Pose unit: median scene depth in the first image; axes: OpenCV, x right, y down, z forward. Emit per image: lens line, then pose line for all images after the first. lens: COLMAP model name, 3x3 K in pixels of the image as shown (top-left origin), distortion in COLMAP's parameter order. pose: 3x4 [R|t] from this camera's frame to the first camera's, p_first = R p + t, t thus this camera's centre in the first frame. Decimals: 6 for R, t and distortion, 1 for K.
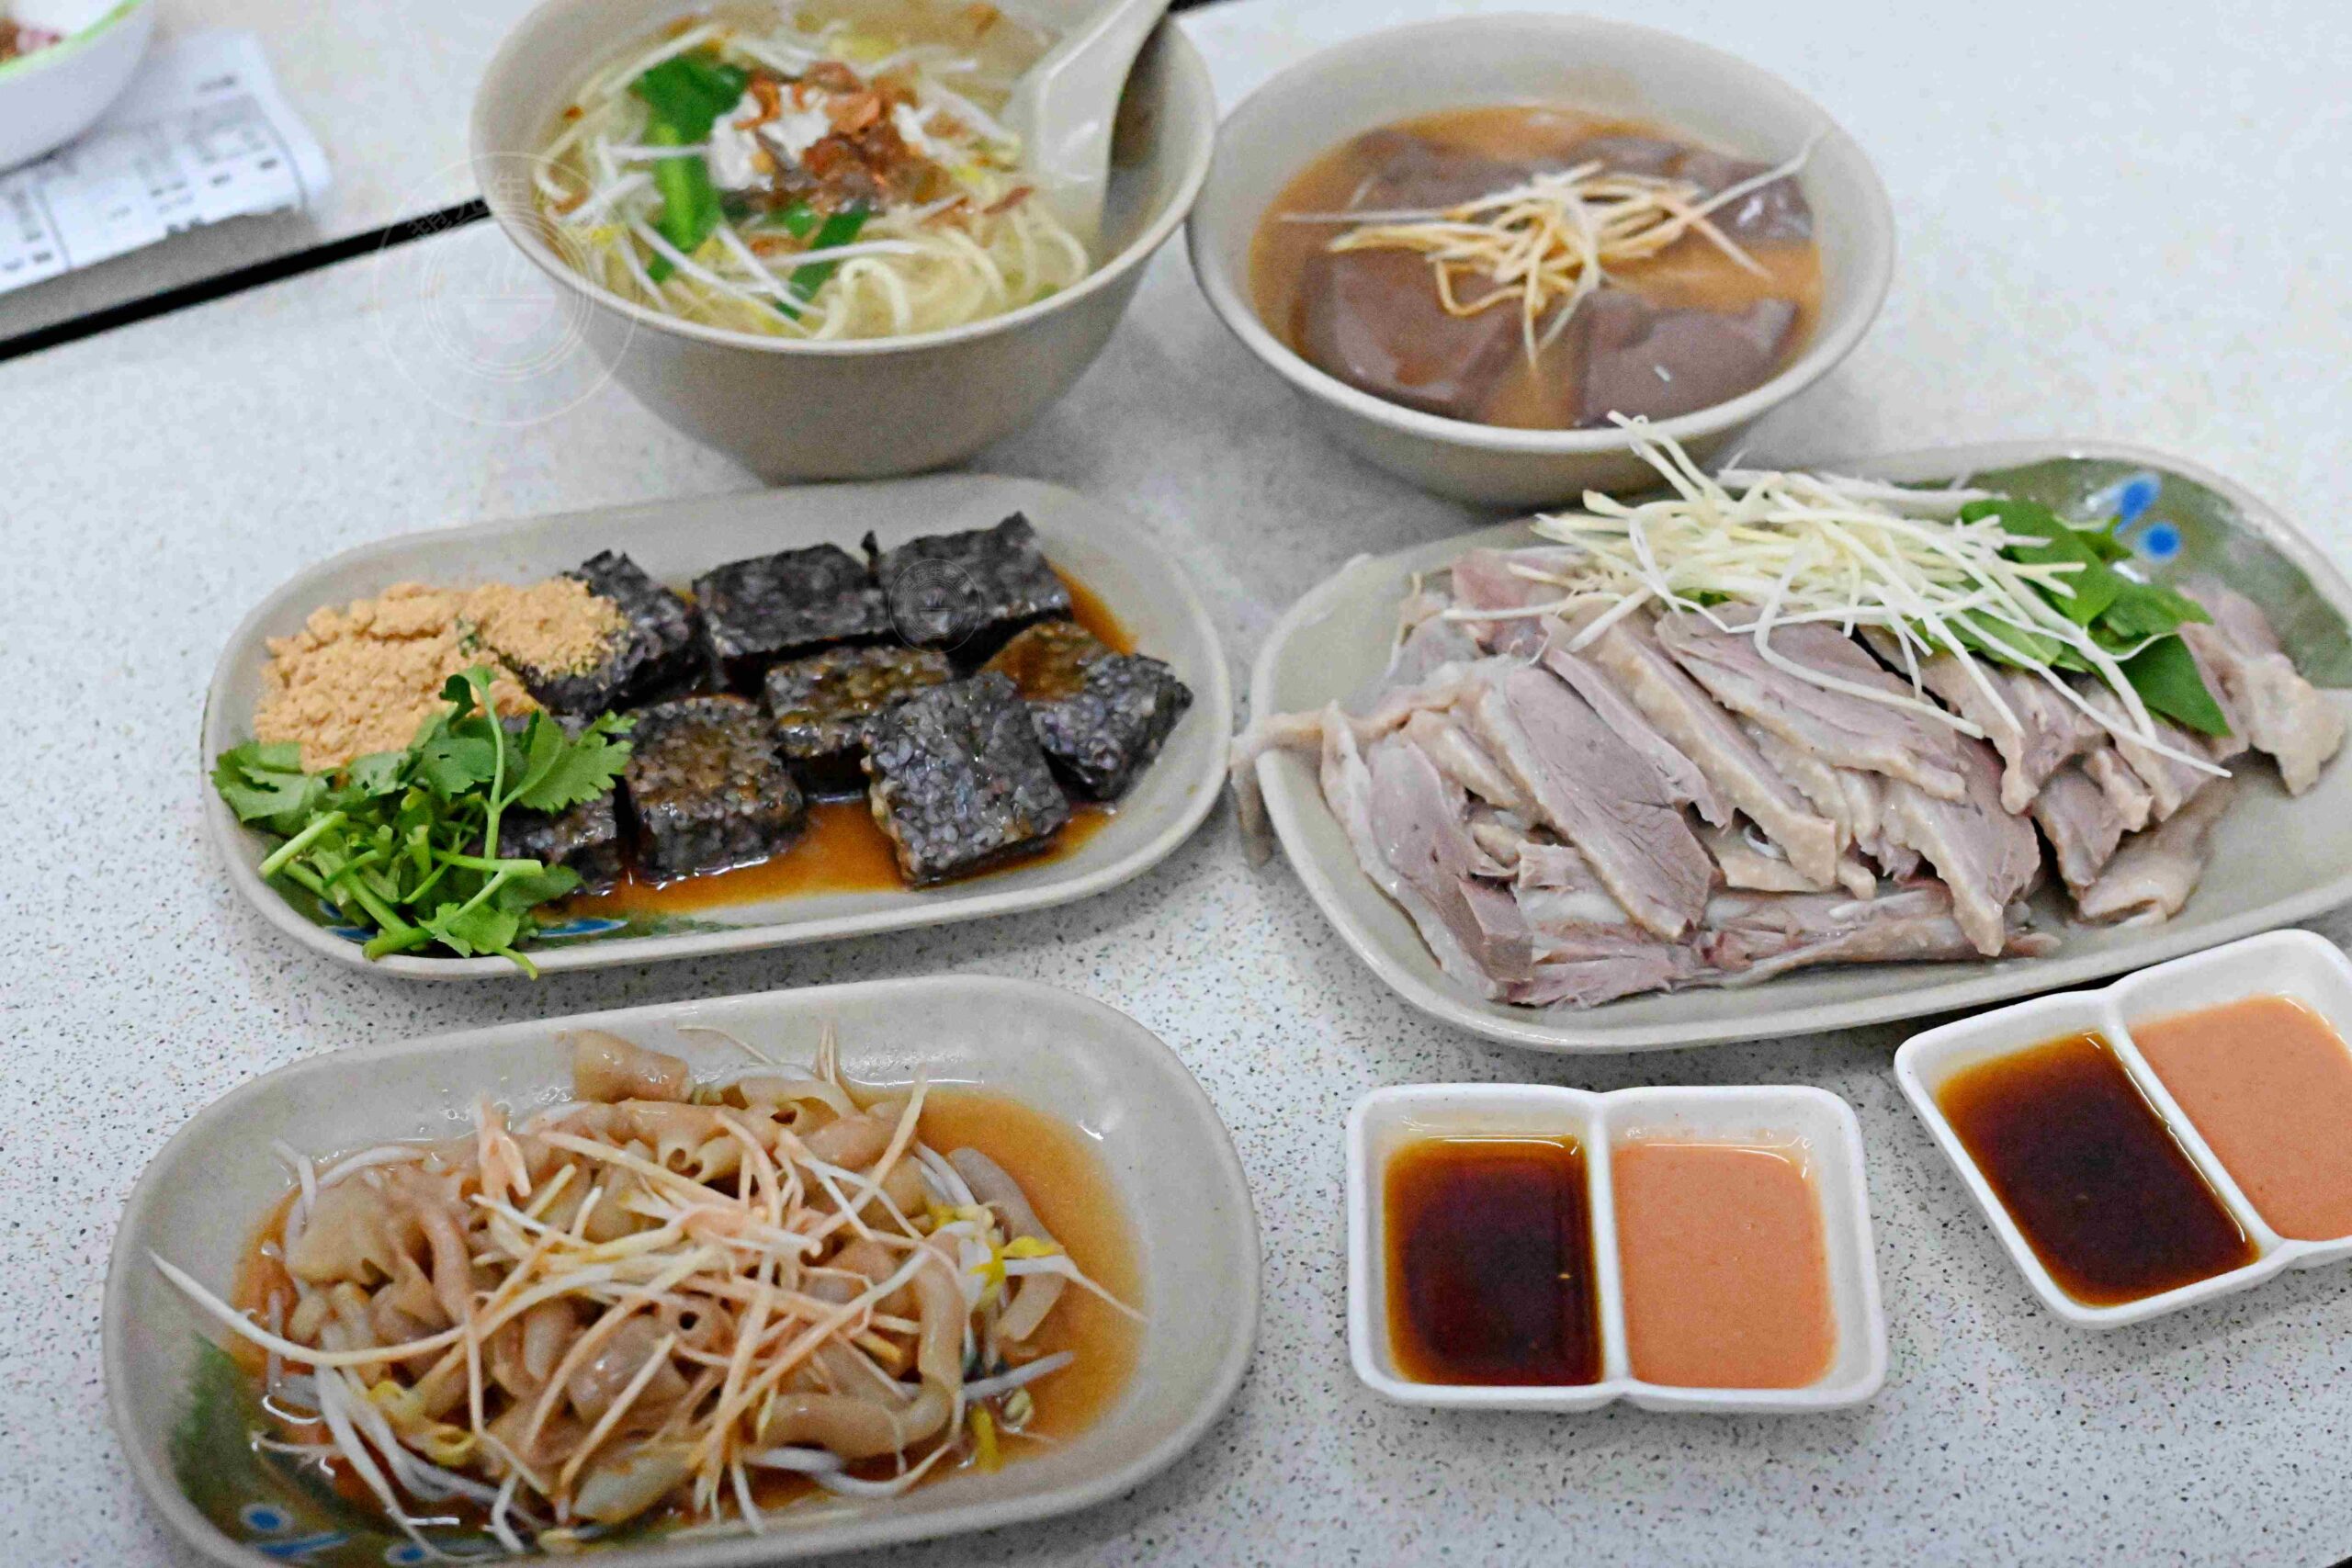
lens RADIAL K [[5076.3, 0, 1176.0], [0, 5076.3, 784.0], [0, 0, 1]] dist [-0.013232, 0.115186]
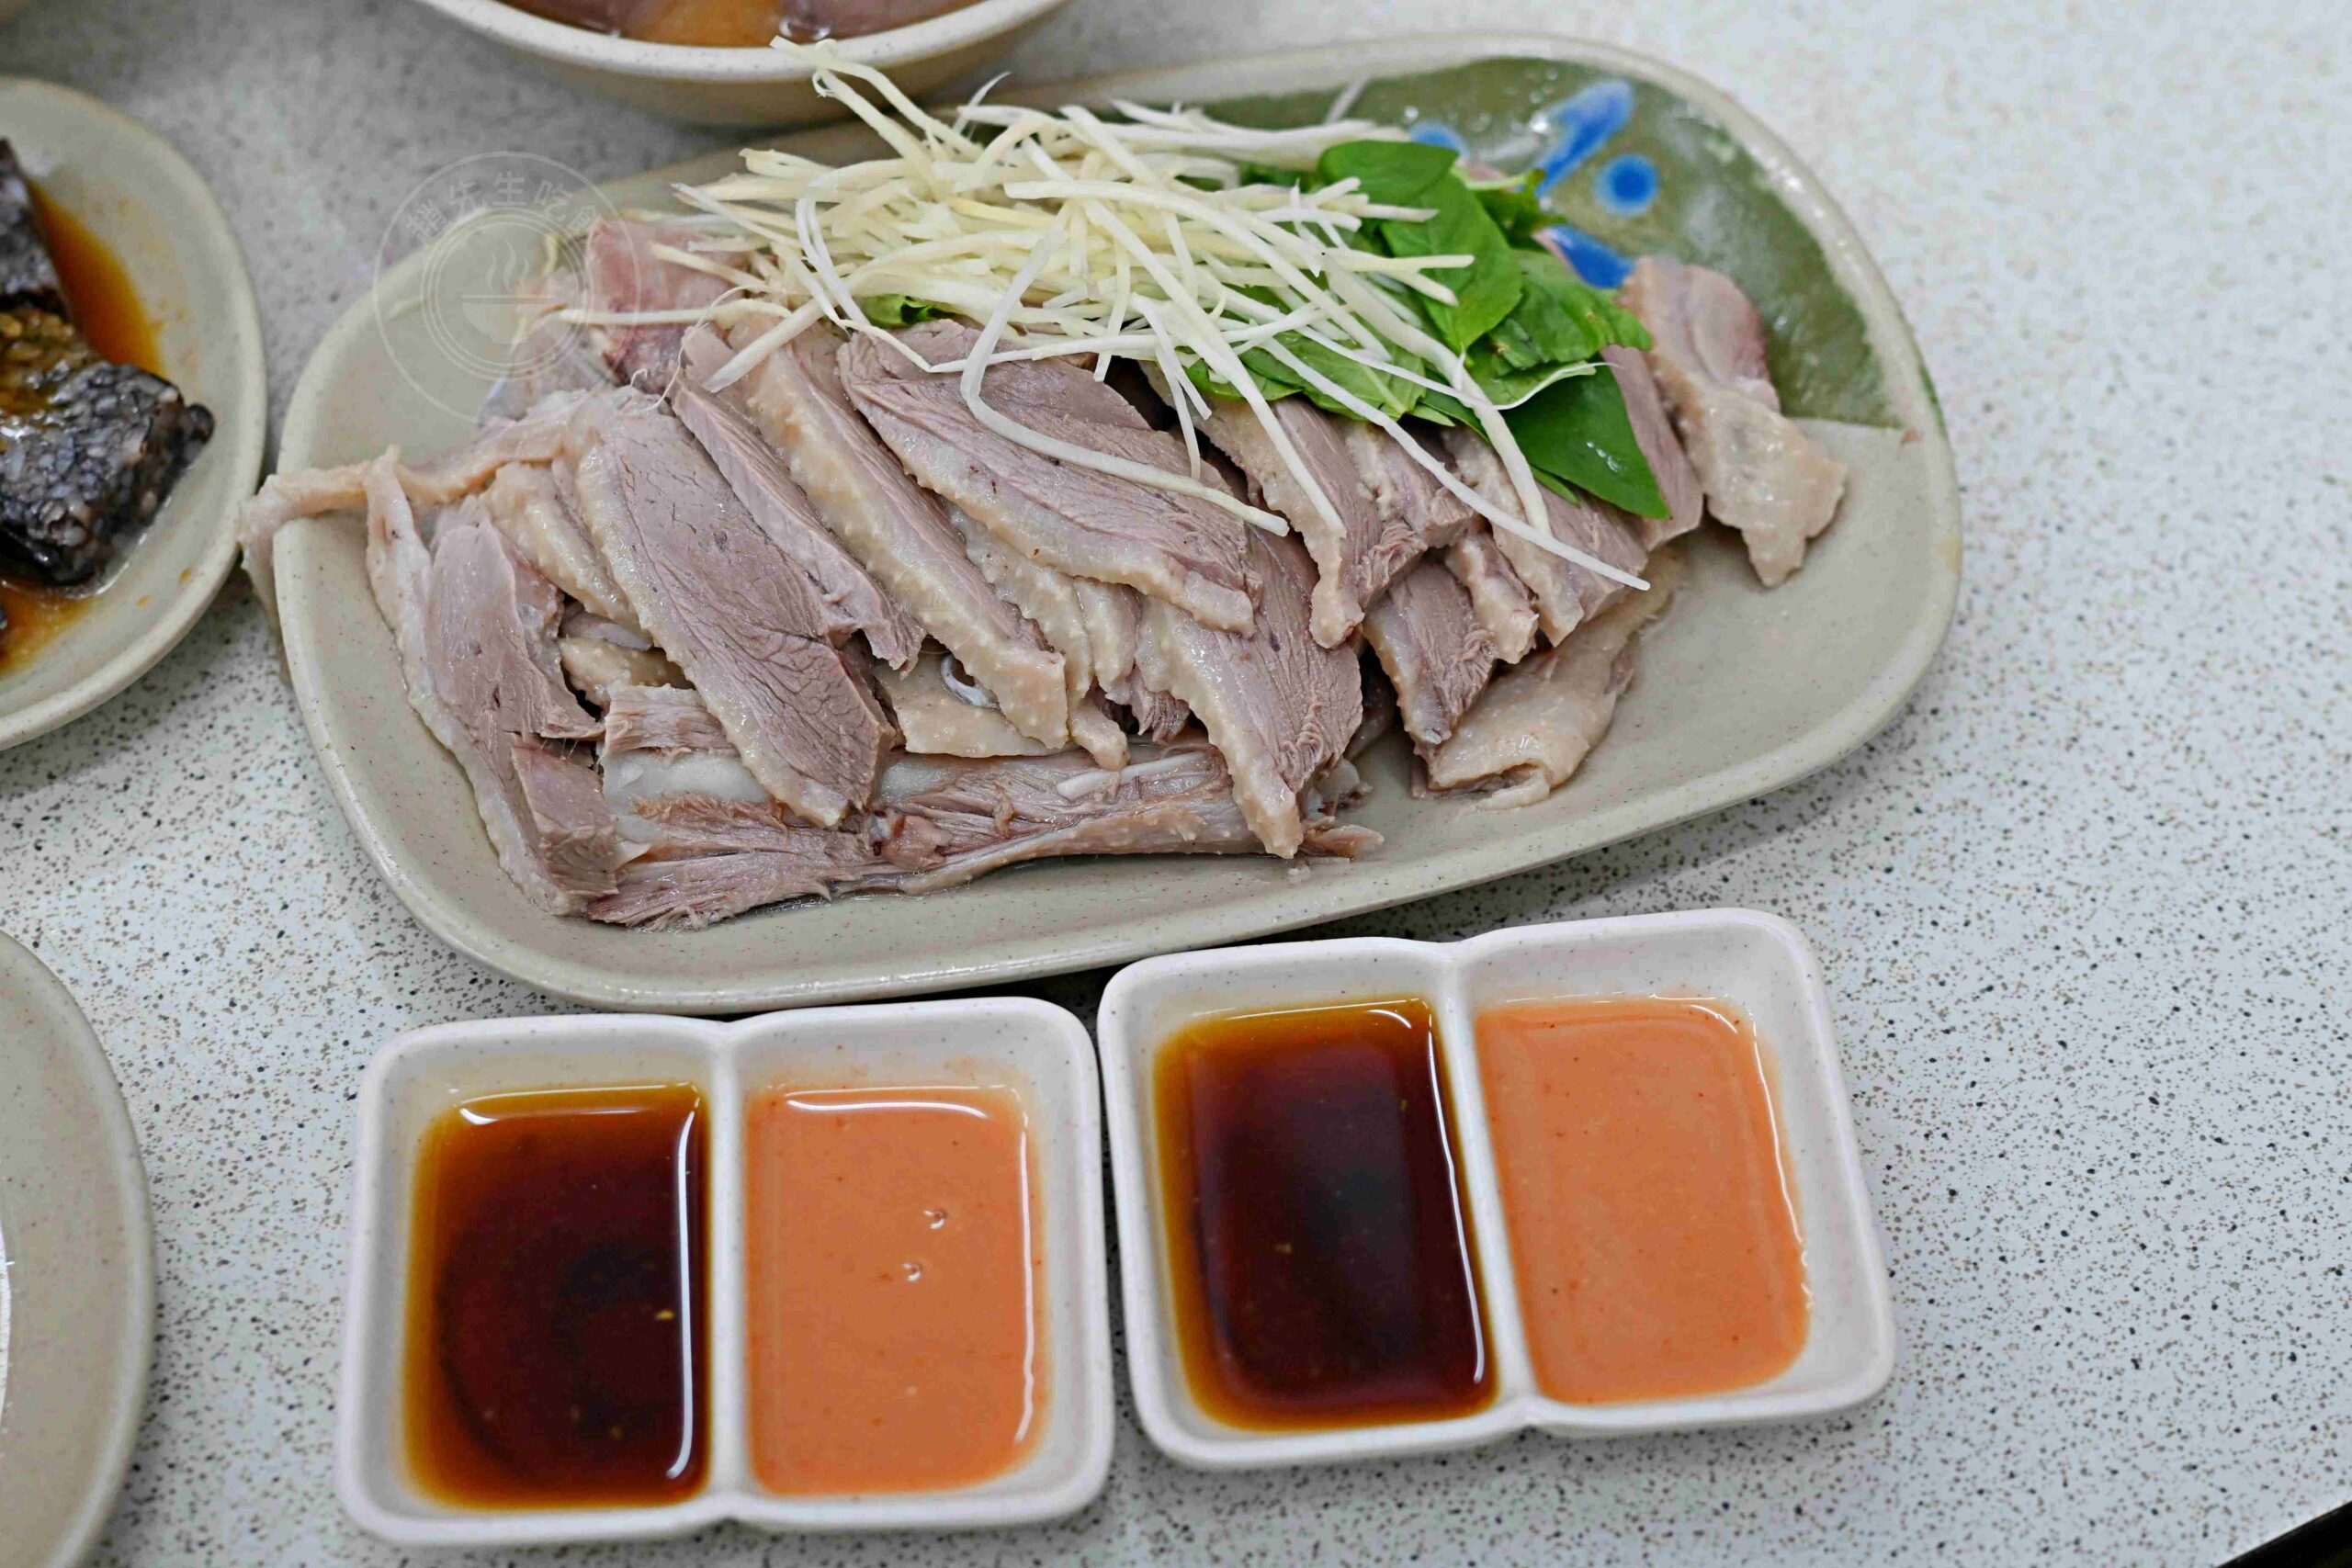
lens RADIAL K [[5076.3, 0, 1176.0], [0, 5076.3, 784.0], [0, 0, 1]] dist [-0.013232, 0.115186]
pose [[0.999911, 0.008291, -0.010464, 0.148319], [-0.006354, 0.984860, 0.173233, -0.093390], [0.011742, -0.173151, 0.984825, 0.306590]]
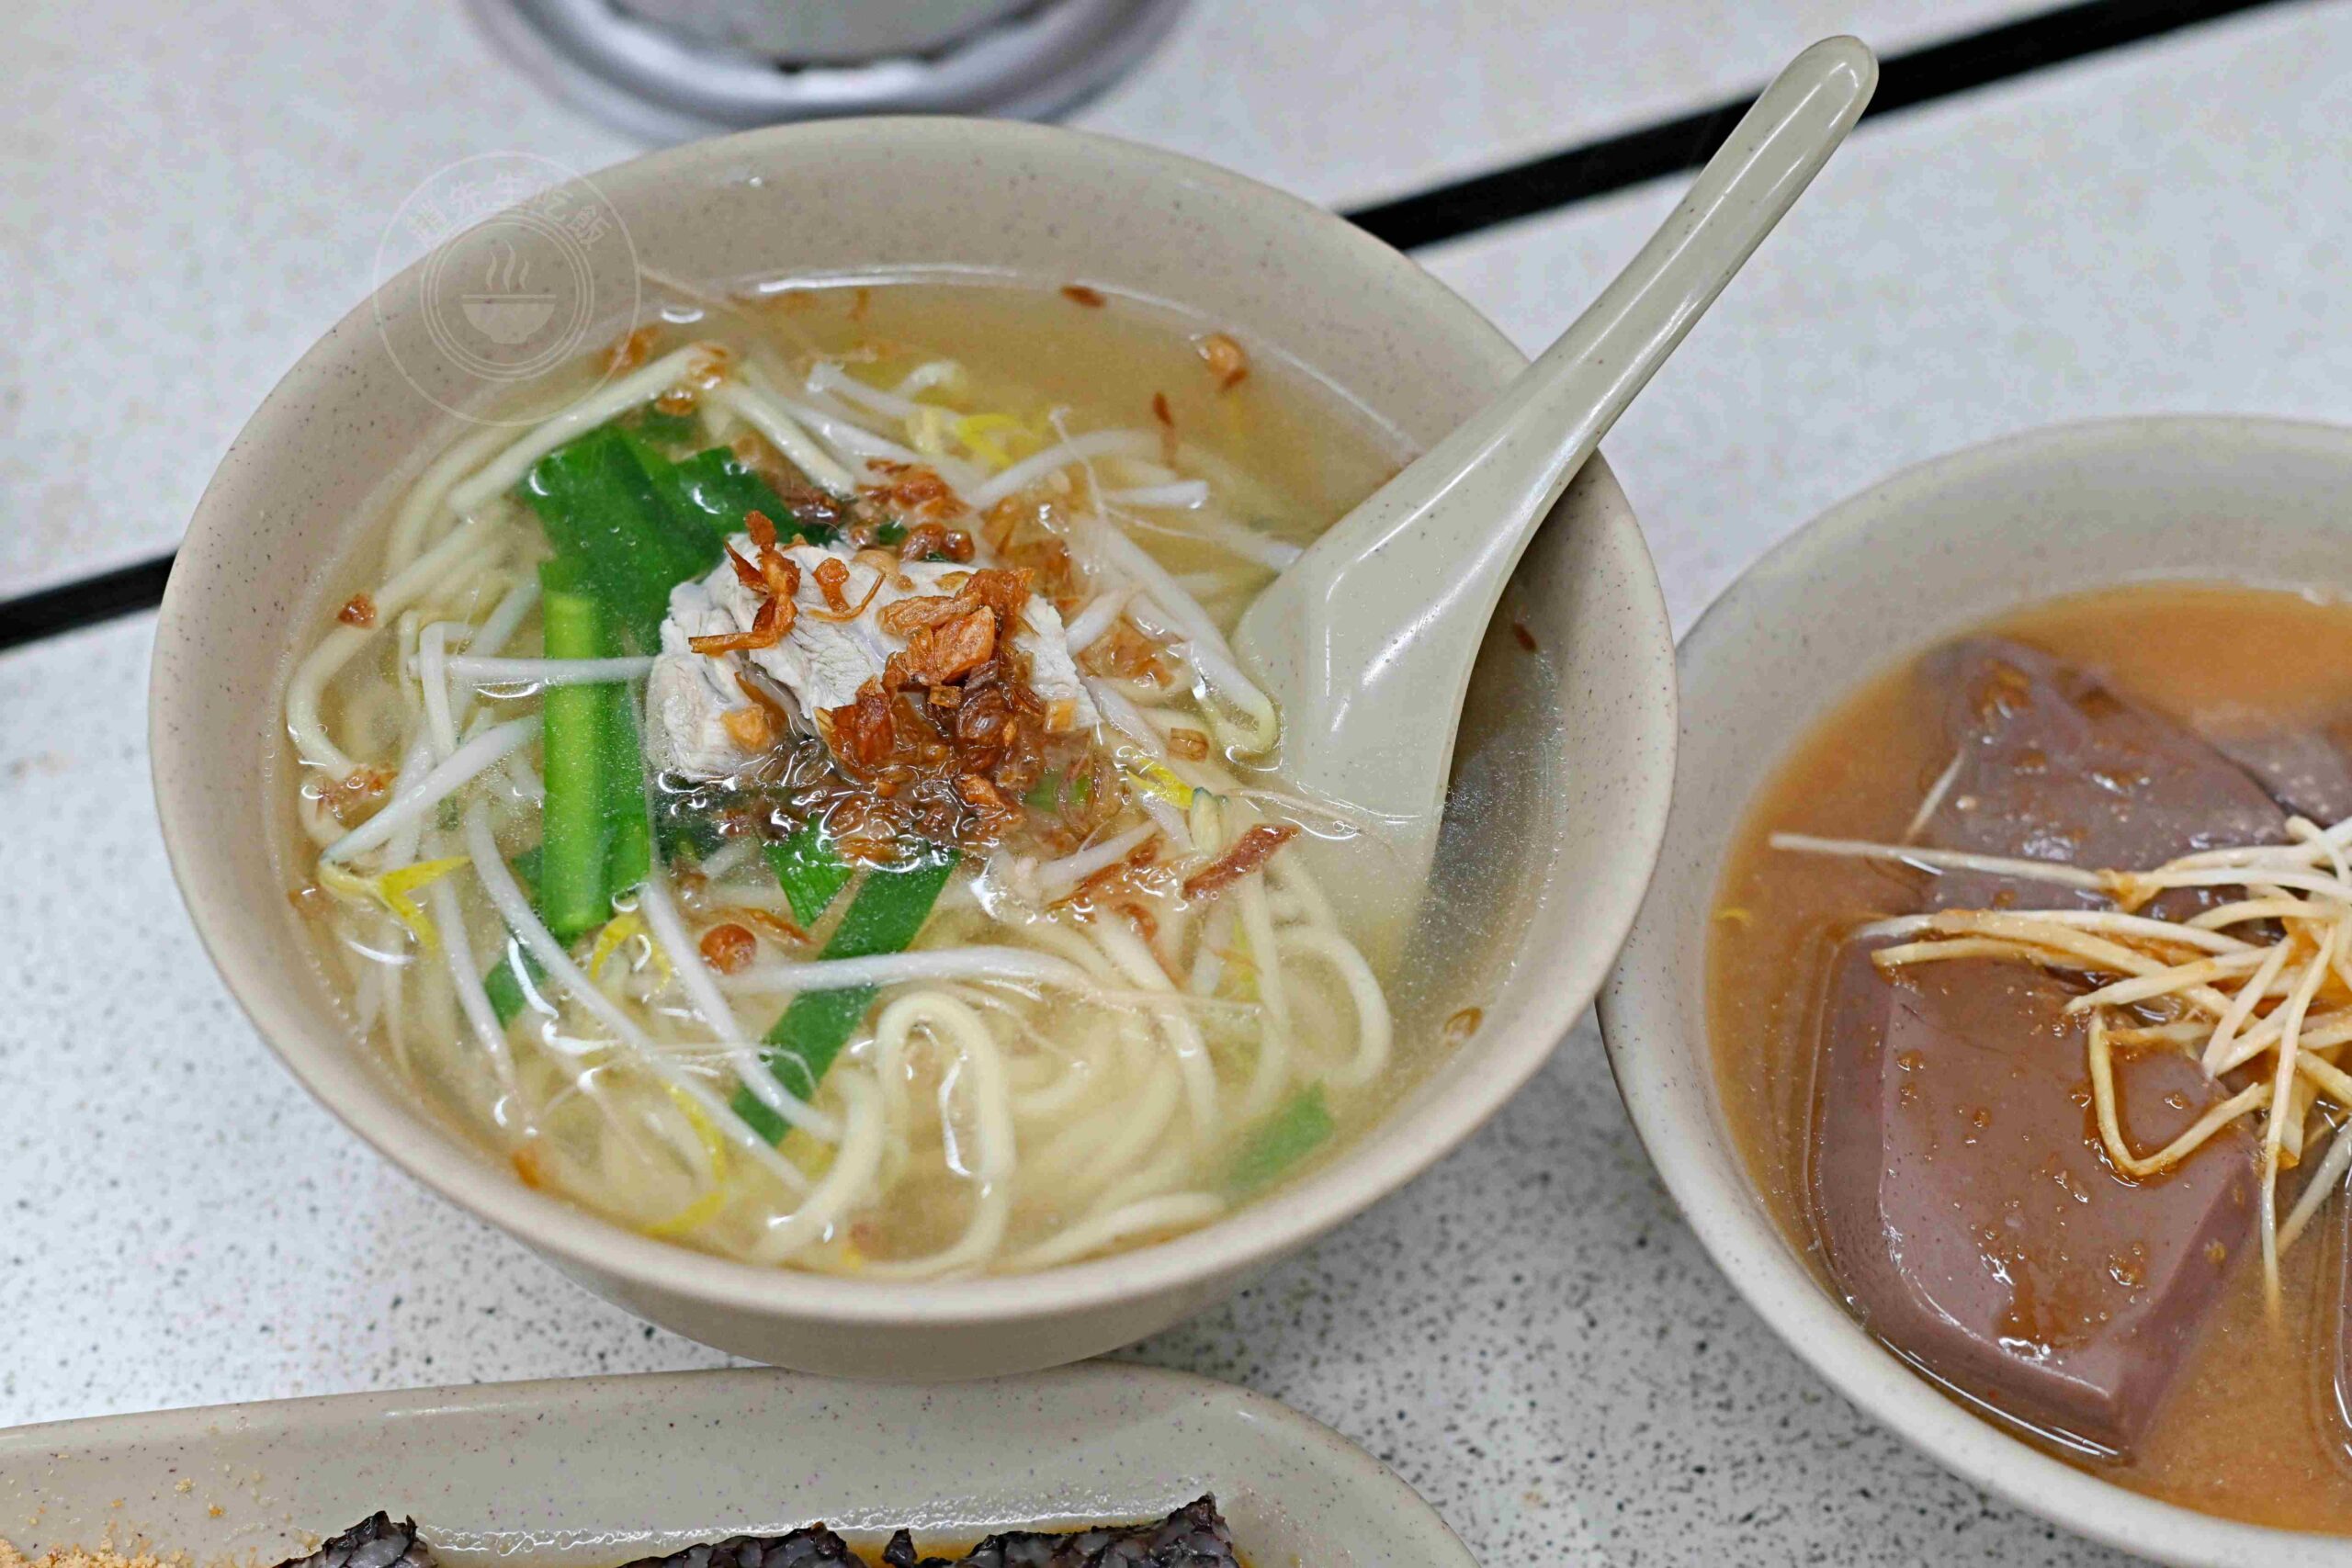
lens RADIAL K [[5076.3, 0, 1176.0], [0, 5076.3, 784.0], [0, 0, 1]] dist [-0.013232, 0.115186]
pose [[0.995659, 0.085941, -0.035734, -0.023449], [-0.079325, 0.984376, 0.157199, -0.211292], [0.048686, -0.153682, 0.986920, 0.548600]]
